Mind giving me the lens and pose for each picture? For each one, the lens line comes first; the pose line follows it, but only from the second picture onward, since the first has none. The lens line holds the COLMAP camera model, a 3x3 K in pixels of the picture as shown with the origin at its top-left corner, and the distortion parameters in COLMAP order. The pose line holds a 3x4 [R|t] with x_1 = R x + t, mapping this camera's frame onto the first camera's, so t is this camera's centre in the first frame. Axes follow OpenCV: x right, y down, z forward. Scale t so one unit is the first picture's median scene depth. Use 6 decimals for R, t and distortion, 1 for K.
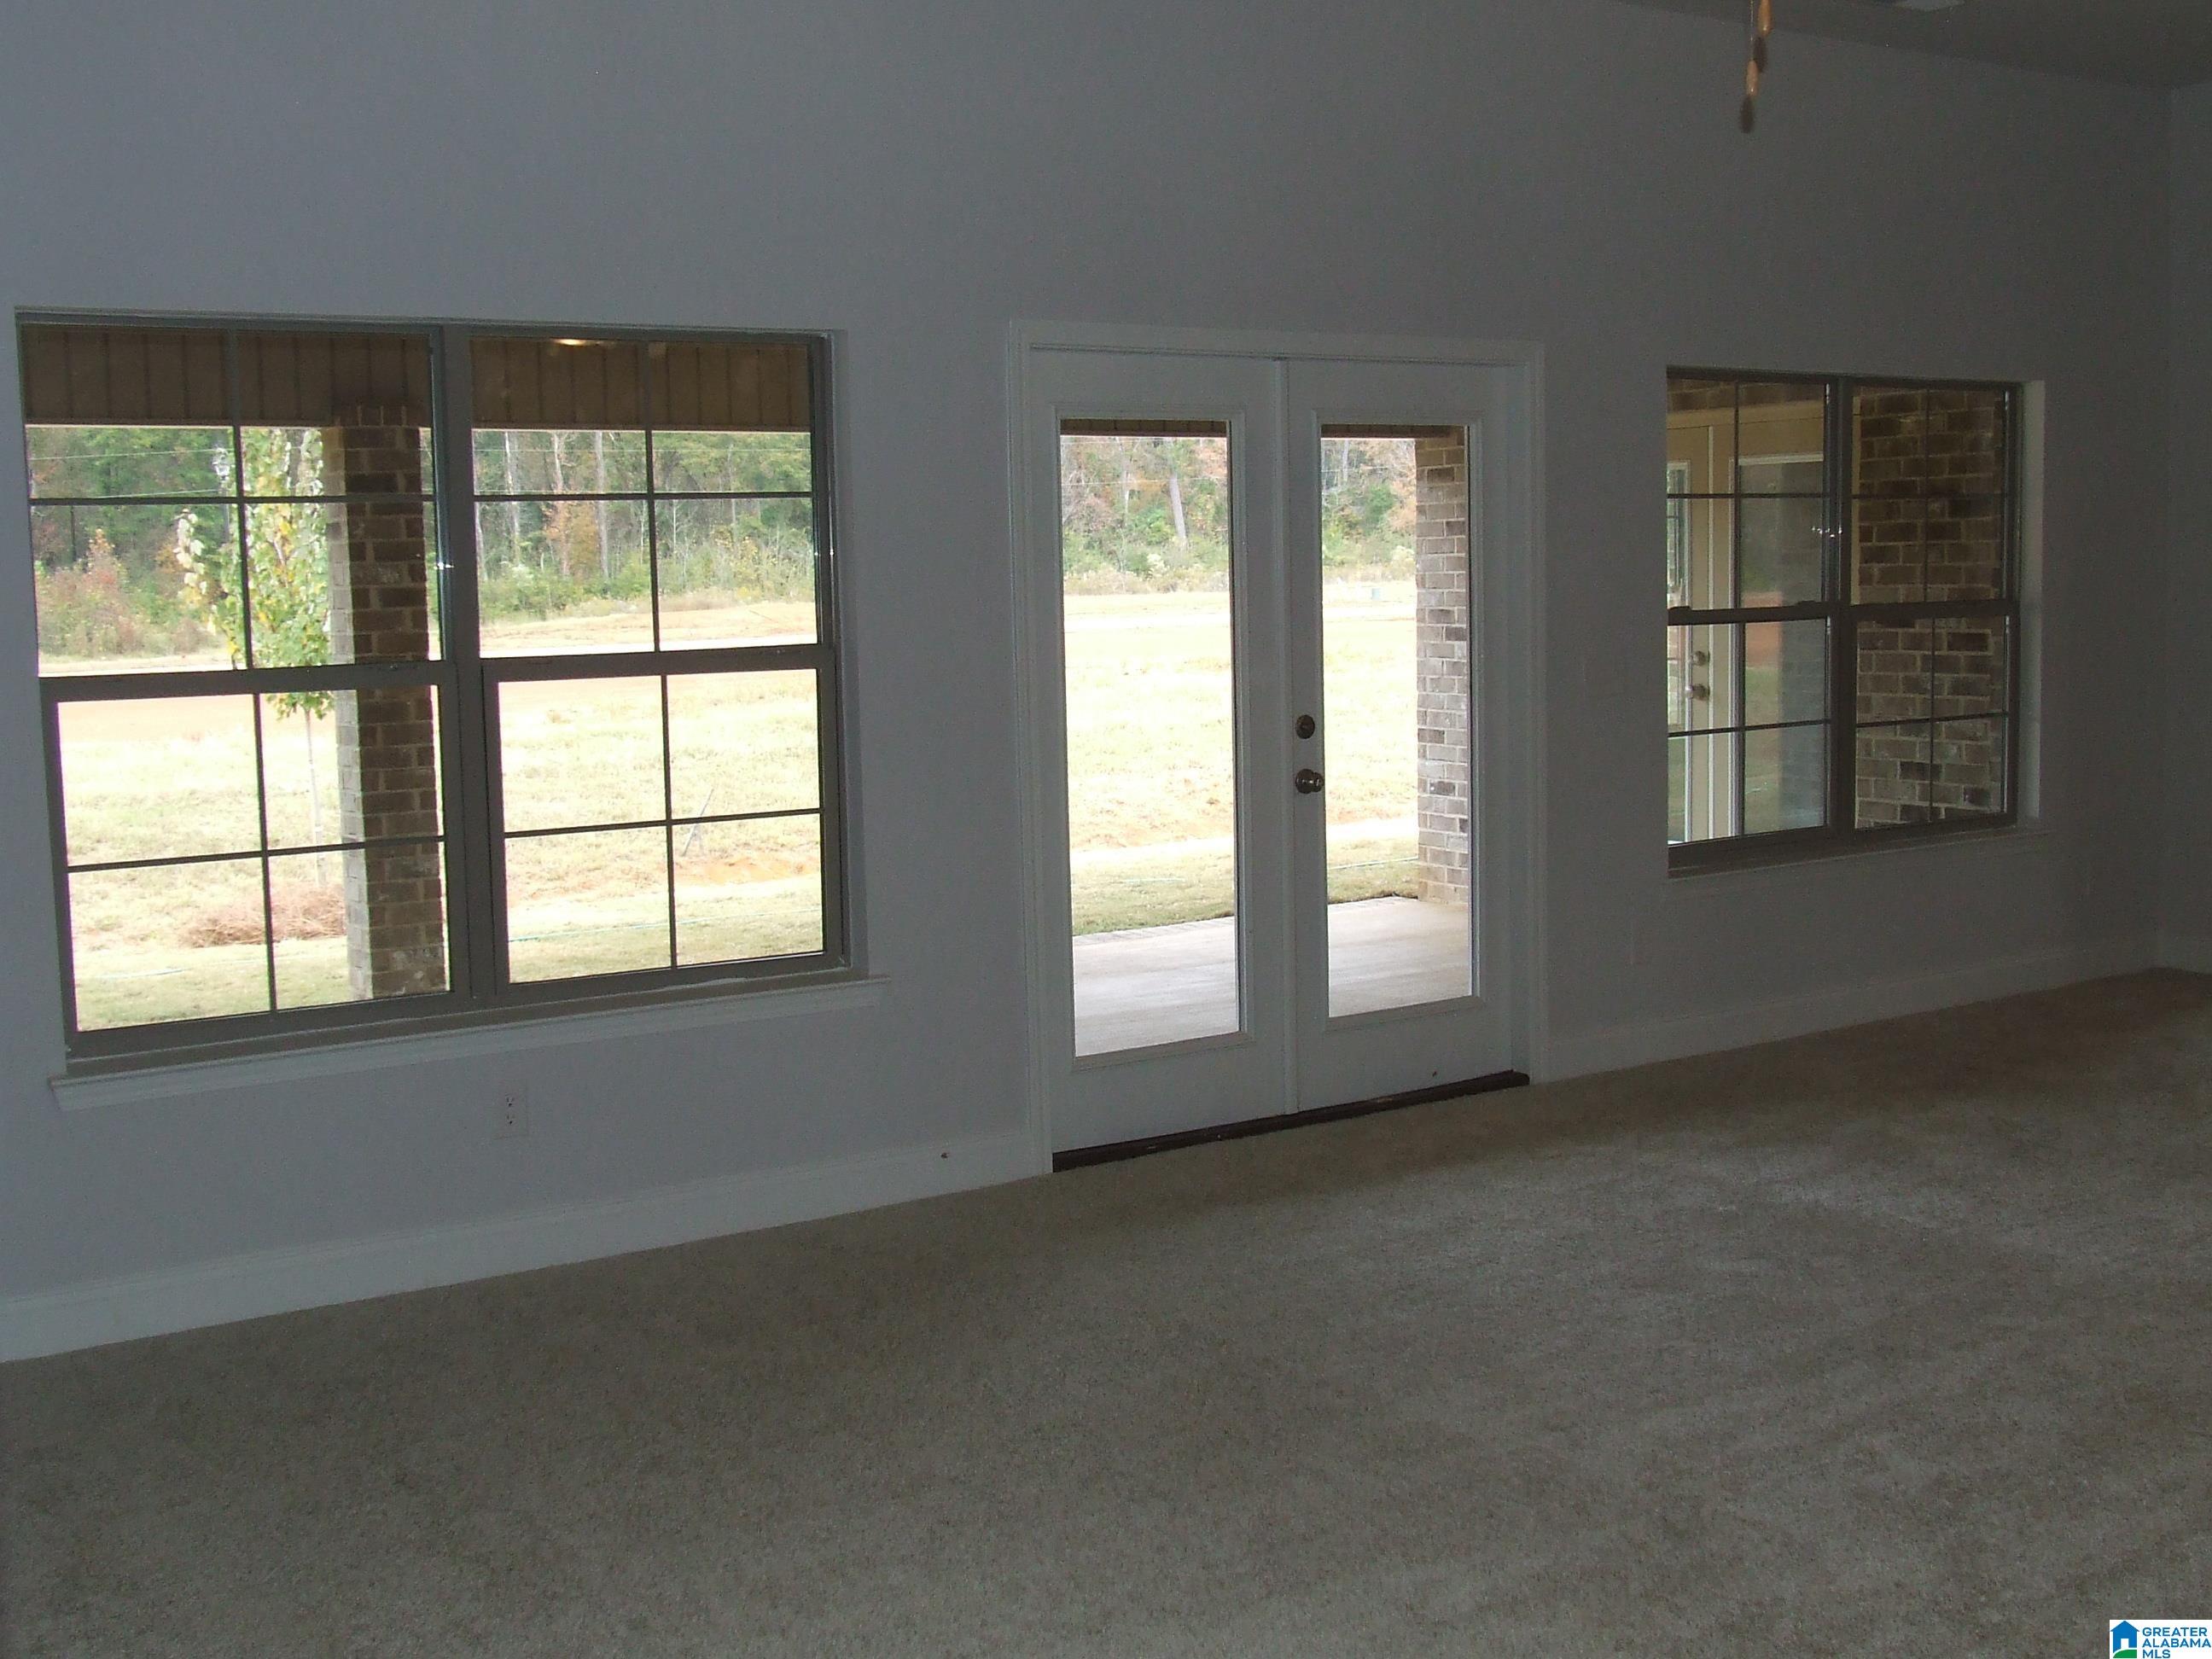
lens RADIAL K [[2410.6, 0, 1102.9], [0, 2410.6, 815.1], [0, 0, 1]] dist [-0.082907, 0.131596]
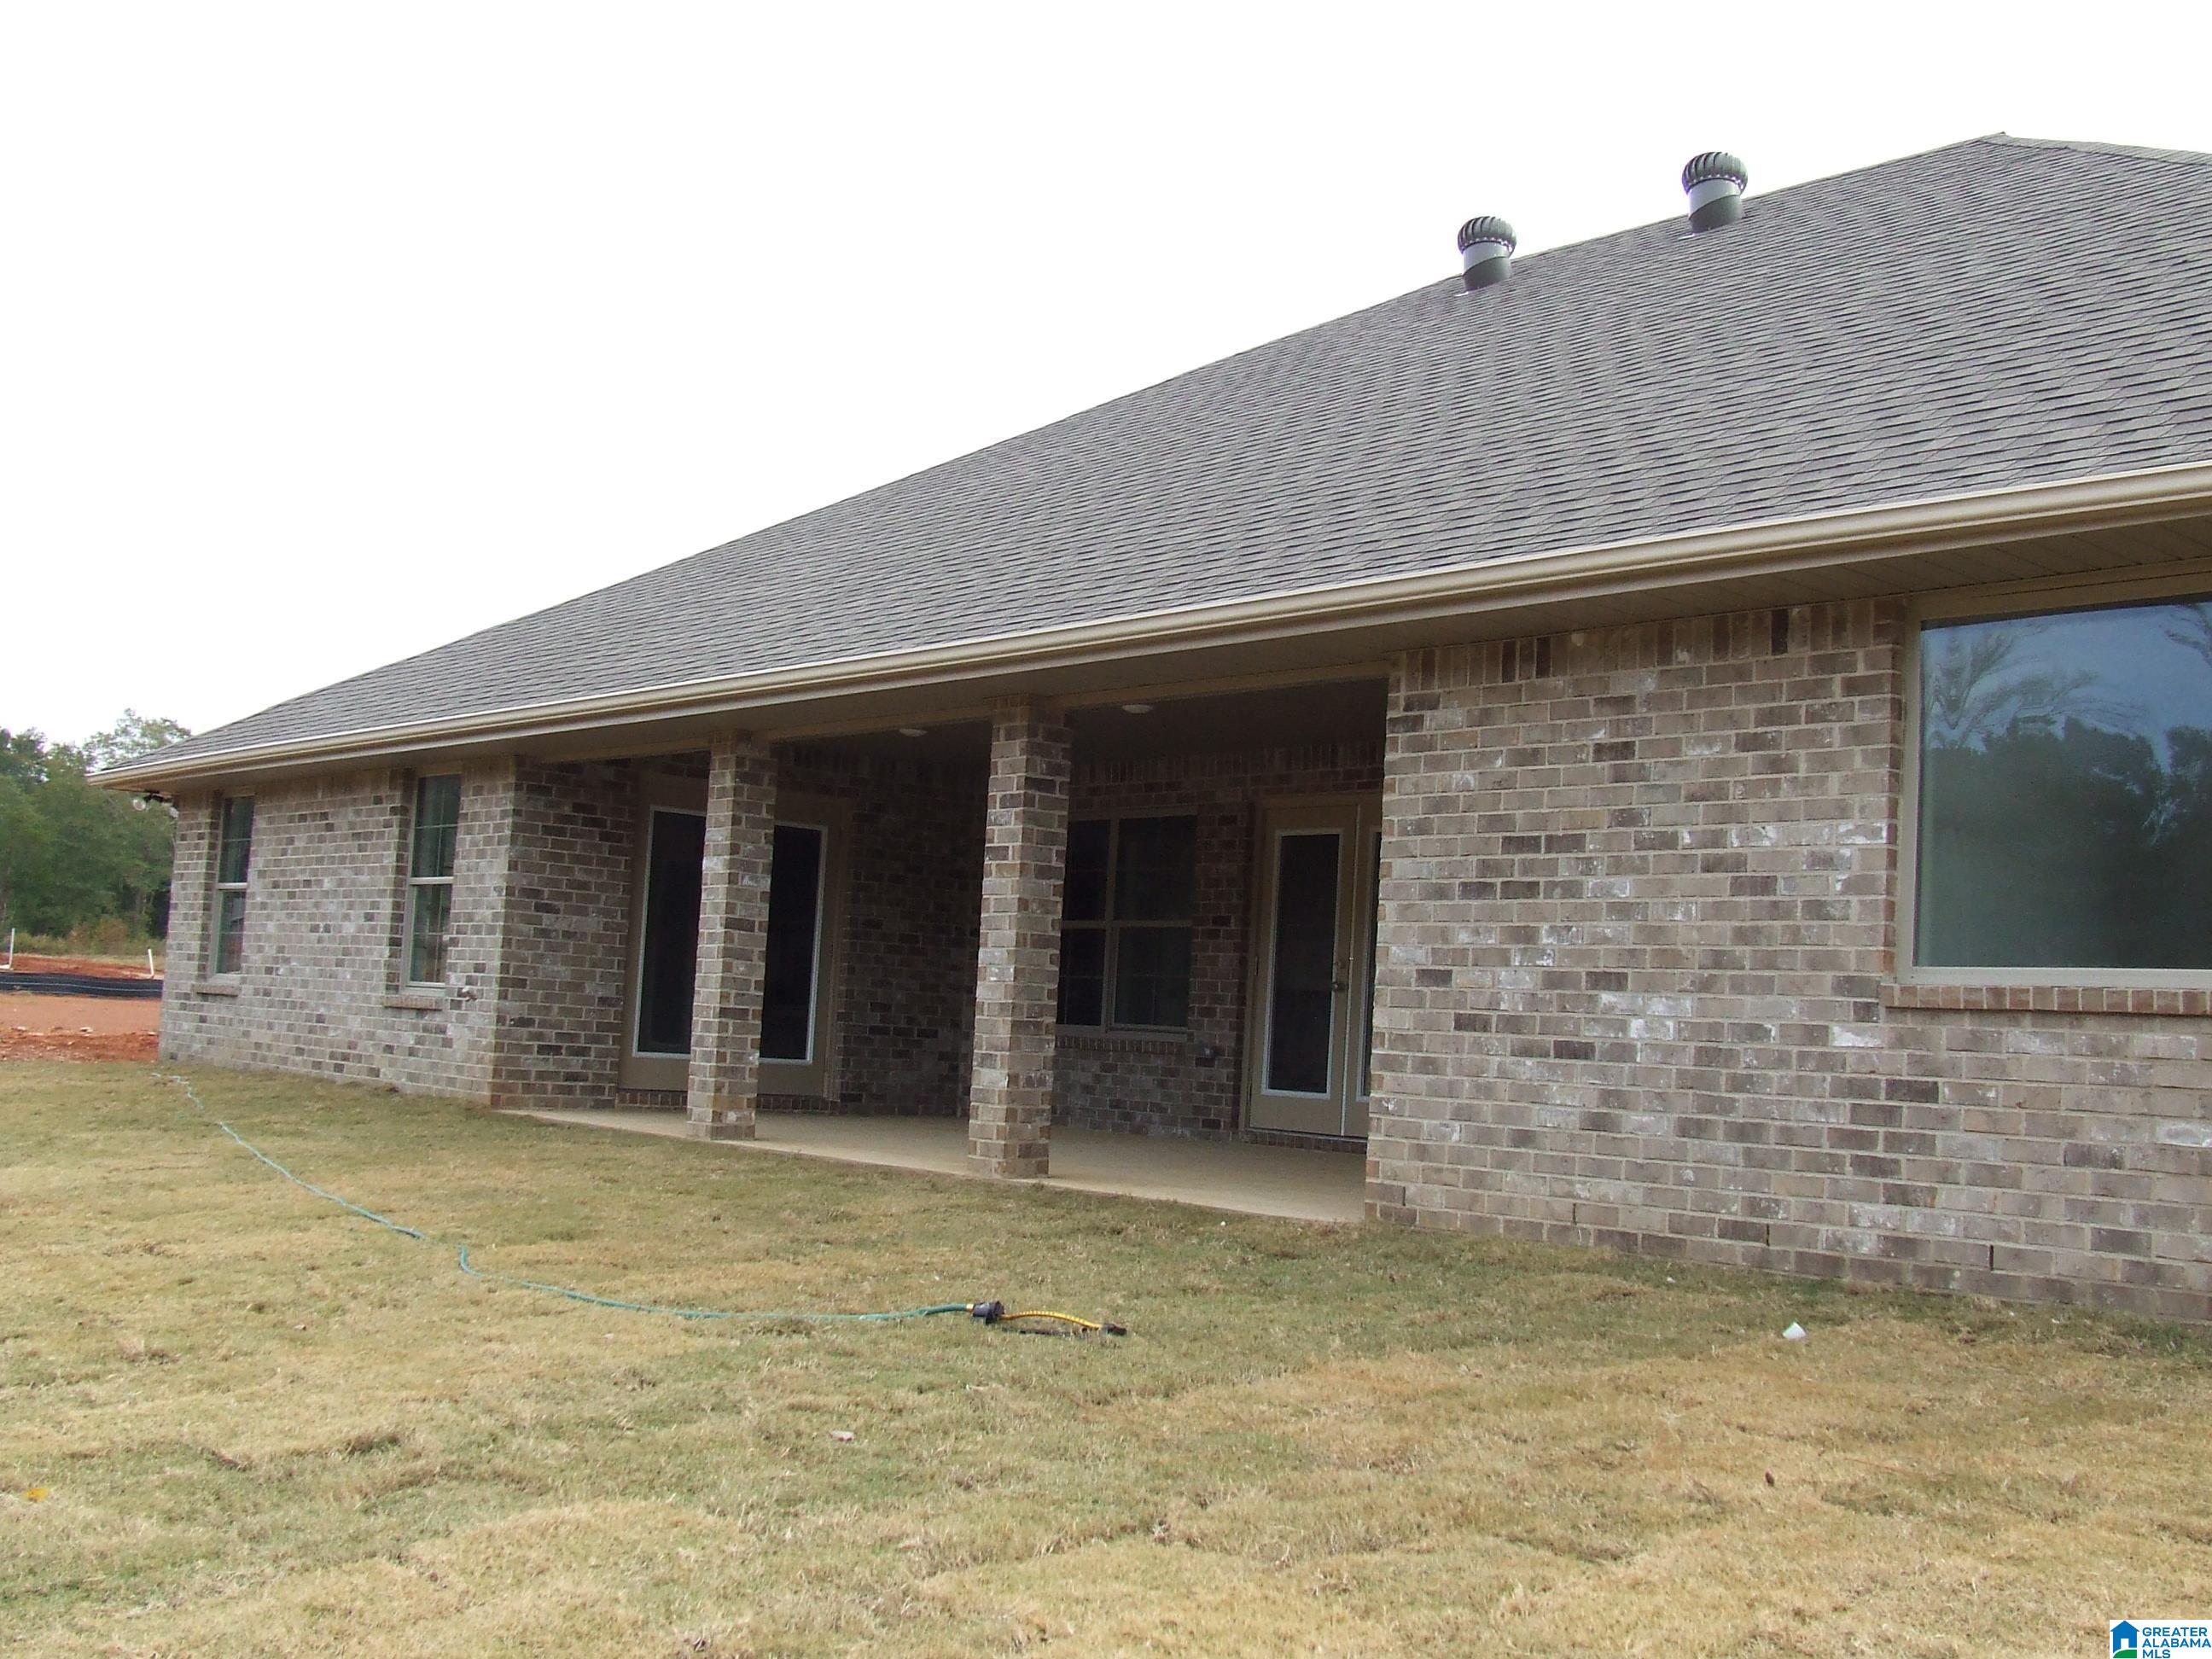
lens RADIAL K [[2410.6, 0, 1102.9], [0, 2410.6, 815.1], [0, 0, 1]] dist [-0.082907, 0.131596]
pose [[-0.122111, 0.103045, 0.987153, -1.659208], [0.044145, 0.994175, -0.098317, 0.026514], [-0.991534, 0.031573, -0.125949, 1.150408]]
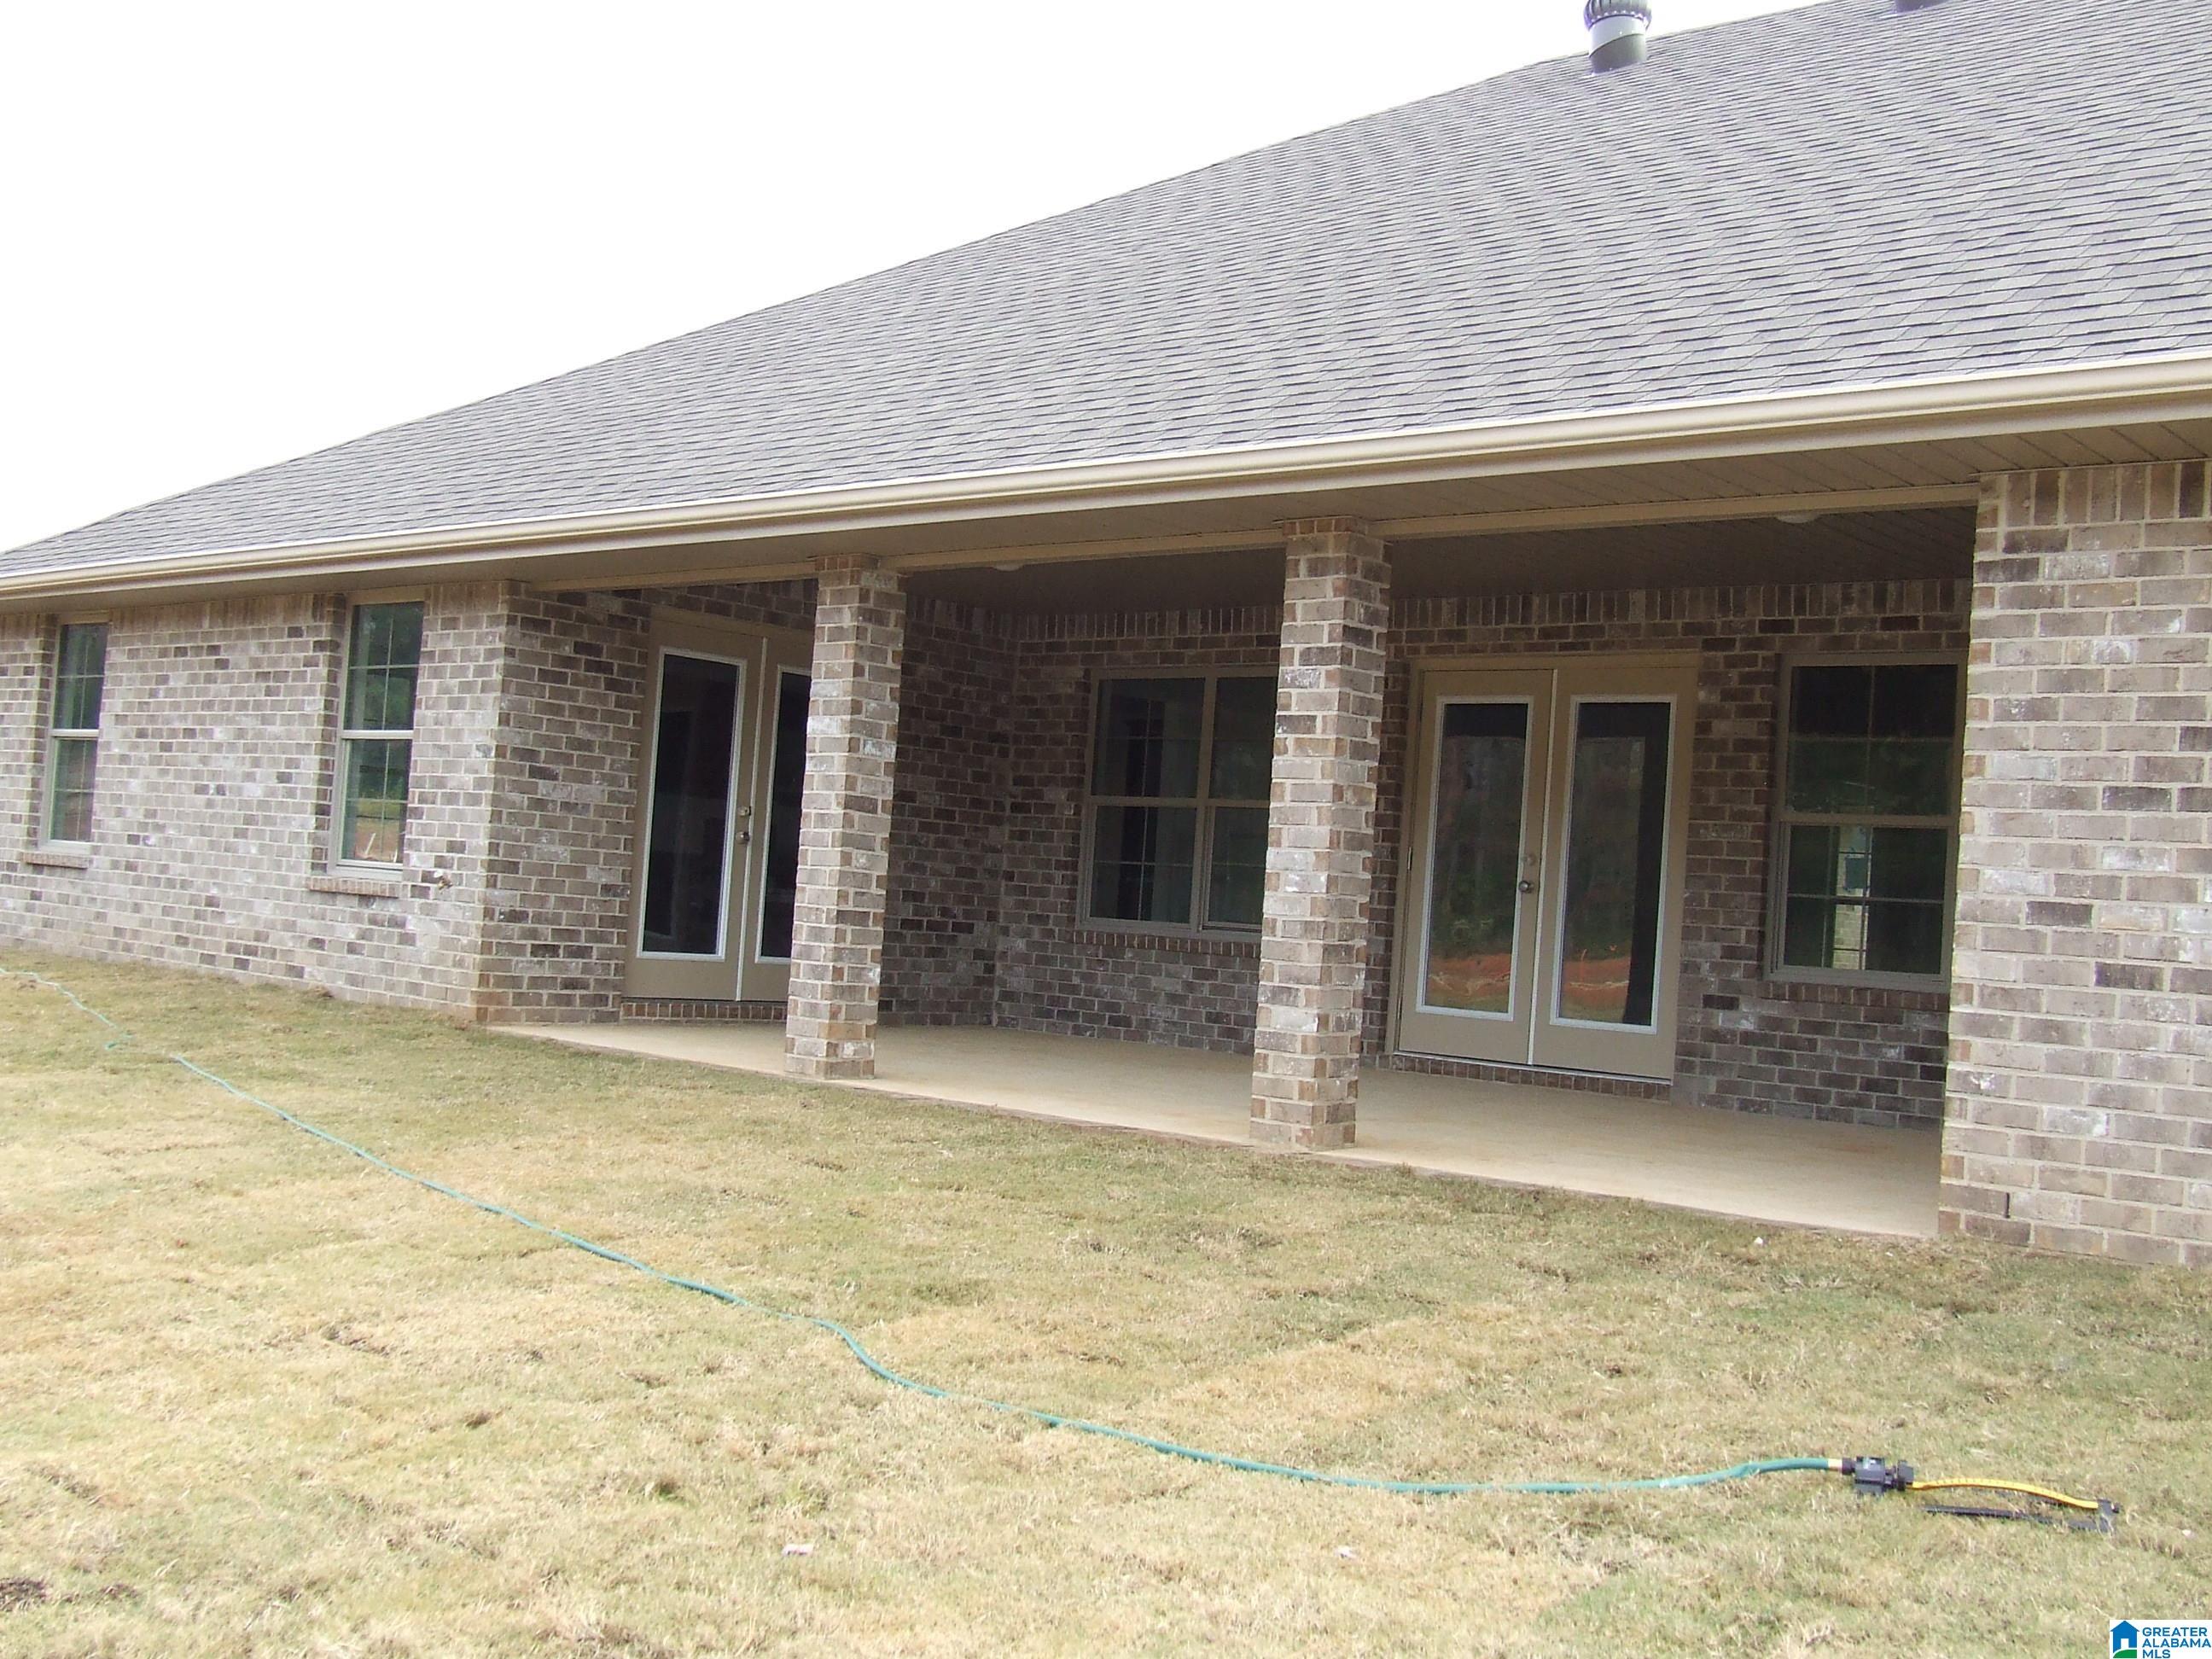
lens RADIAL K [[2413.9, 0, 1108.6], [0, 2413.9, 800.3], [0, 0, 1]] dist [-0.078508, 0.056764]
pose [[-0.251062, 0.045067, 0.966921, -1.291859], [0.031509, 0.998767, -0.038370, -0.018124], [-0.967458, 0.020833, -0.252172, 1.377826]]
